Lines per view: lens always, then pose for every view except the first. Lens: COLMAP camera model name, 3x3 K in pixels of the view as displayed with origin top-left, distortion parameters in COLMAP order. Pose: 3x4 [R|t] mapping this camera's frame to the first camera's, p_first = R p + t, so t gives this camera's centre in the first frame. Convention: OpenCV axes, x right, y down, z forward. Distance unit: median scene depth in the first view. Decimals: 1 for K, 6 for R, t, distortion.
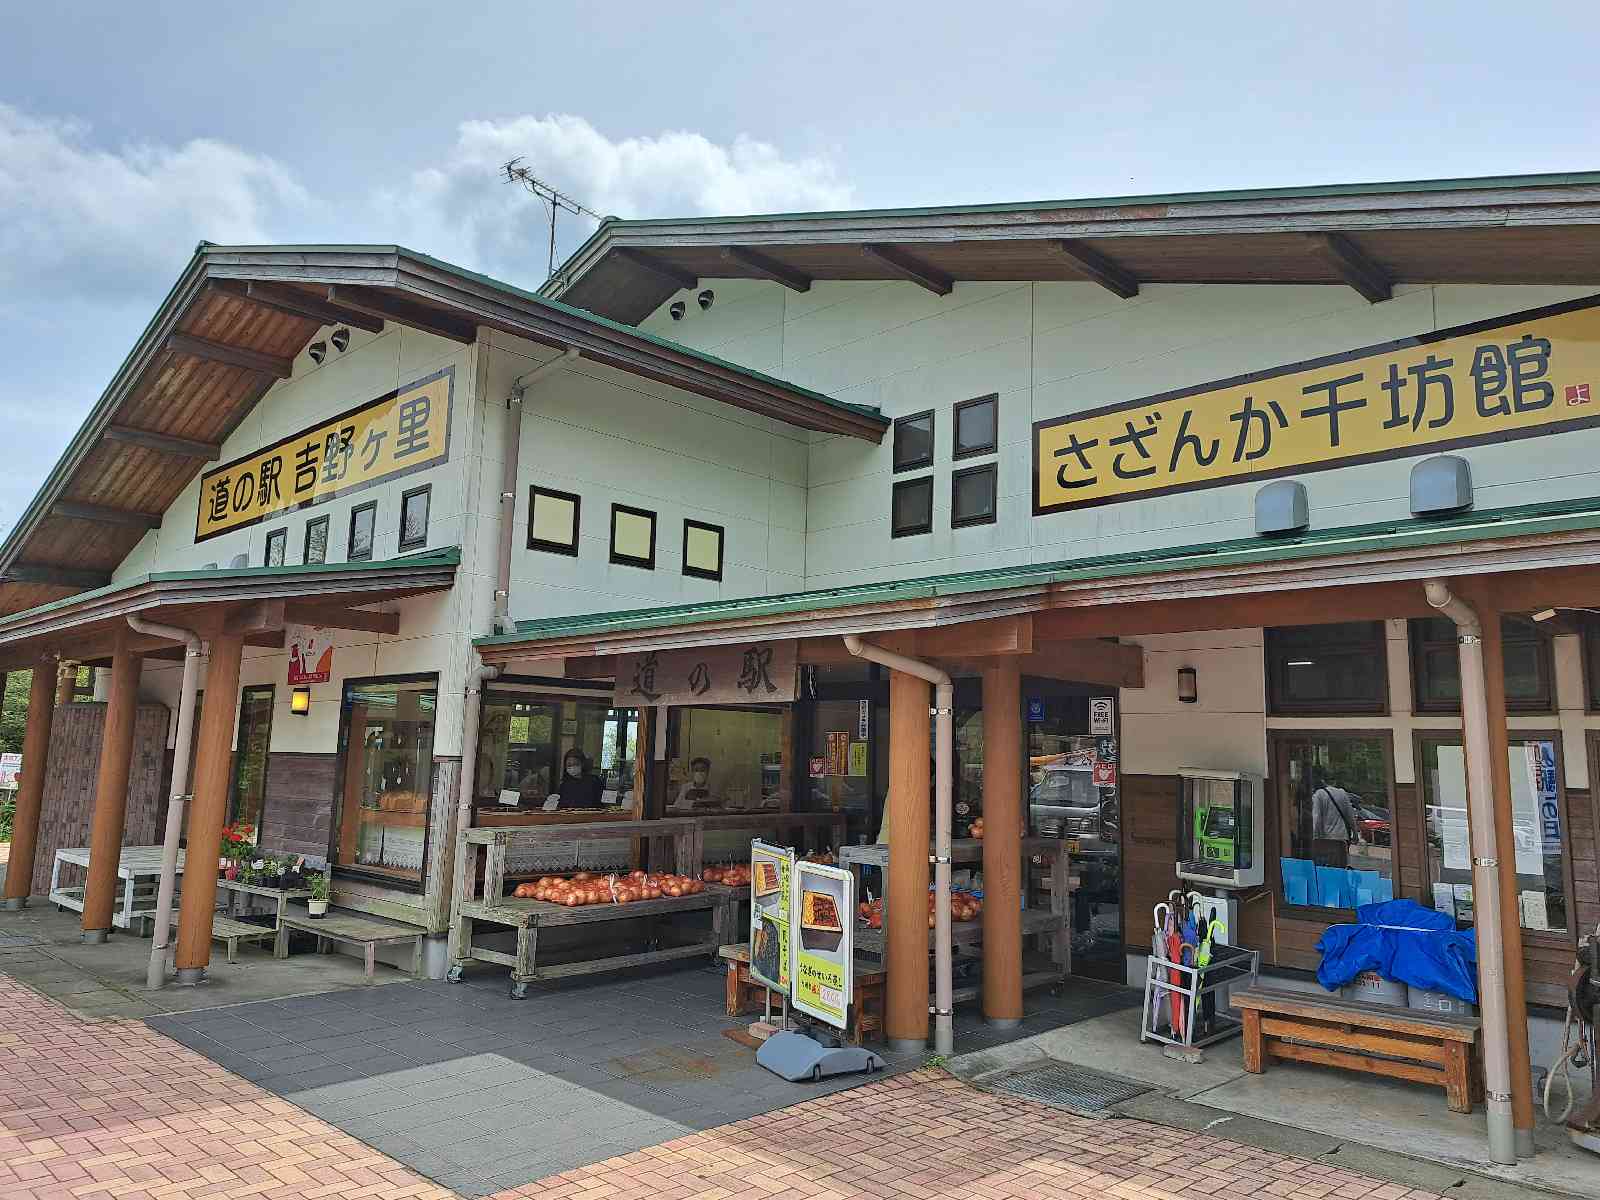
lens RADIAL K [[1137.1, 0, 813.3], [0, 1137.1, 589.2], [0, 0, 1]] dist [0.063658, -0.056179]
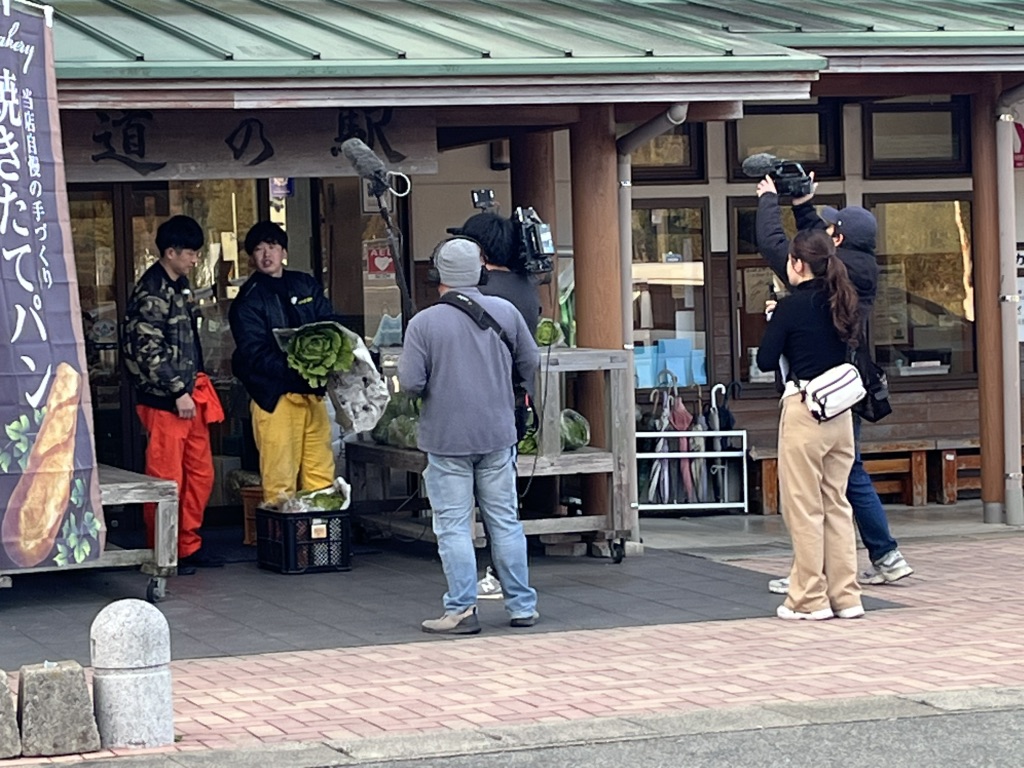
lens RADIAL K [[3092.9, 0, 512.0], [0, 3092.9, 384.0], [0, 0, 1]] dist [0.110251, 0.696052]
pose [[0.435212, -0.067489, 0.897795, -1.516150], [-0.090951, 0.988790, 0.118418, -0.011577], [-0.895722, -0.133193, 0.424195, 0.028123]]
